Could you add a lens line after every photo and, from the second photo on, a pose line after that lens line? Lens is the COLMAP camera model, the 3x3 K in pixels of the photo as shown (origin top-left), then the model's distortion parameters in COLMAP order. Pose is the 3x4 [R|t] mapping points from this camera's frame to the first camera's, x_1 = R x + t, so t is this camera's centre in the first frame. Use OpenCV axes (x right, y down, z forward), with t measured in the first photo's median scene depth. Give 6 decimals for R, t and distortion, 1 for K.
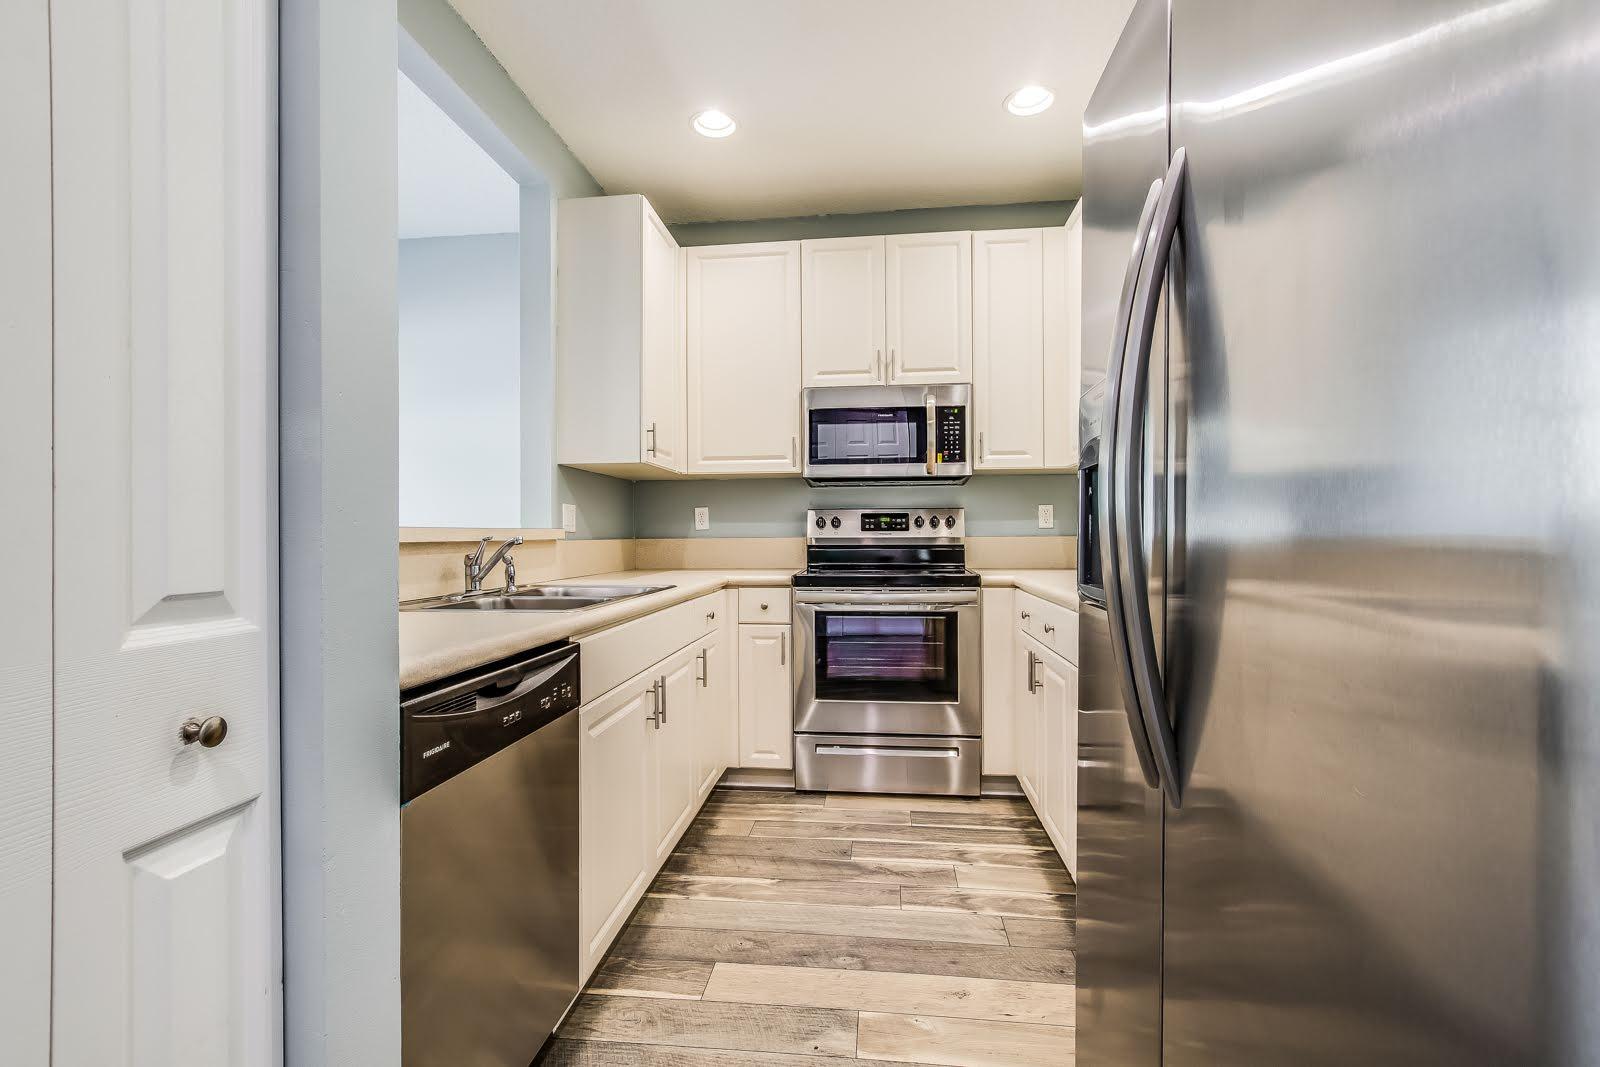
lens RADIAL K [[752.1, 0, 810.3], [0, 752.1, 539.9], [0, 0, 1]] dist [-0.050796, 0.007741]
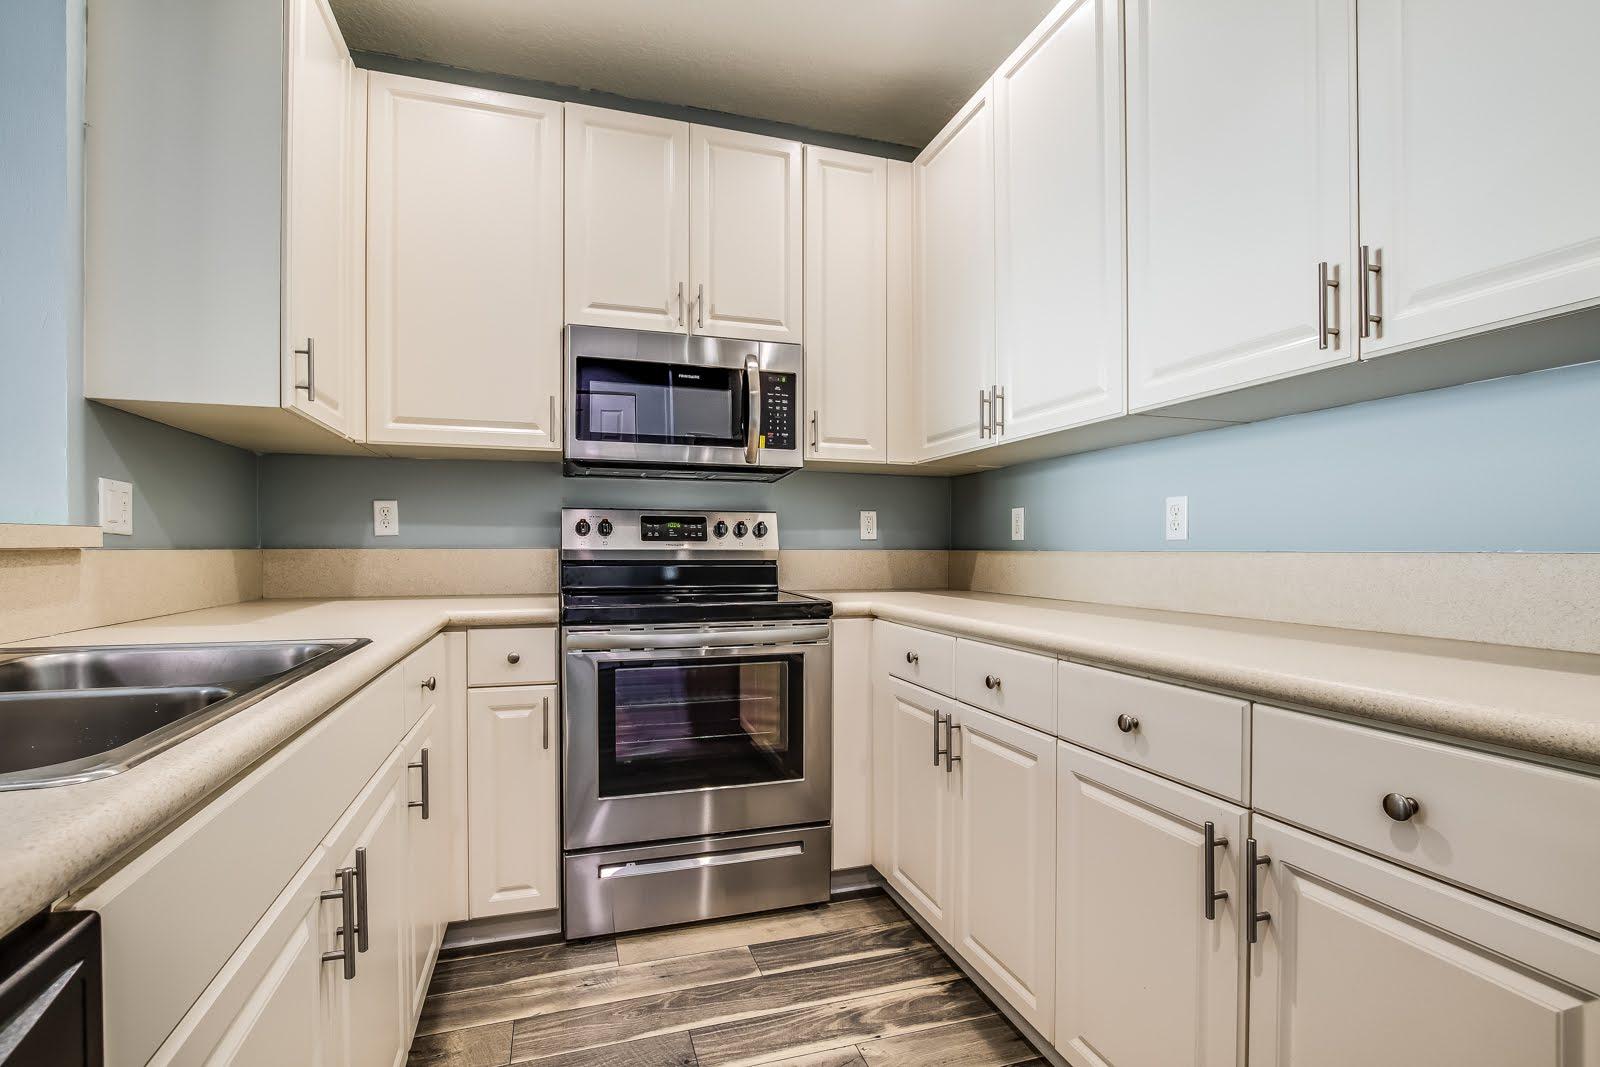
lens RADIAL K [[748.4, 0, 809.4], [0, 748.4, 560.7], [0, 0, 1]] dist [-0.031176, 0.006760]
pose [[0.910049, 0.001700, 0.414497, -0.089296], [-0.005416, 0.999955, 0.007790, 0.001163], [-0.414465, -0.009334, 0.910017, 0.319368]]
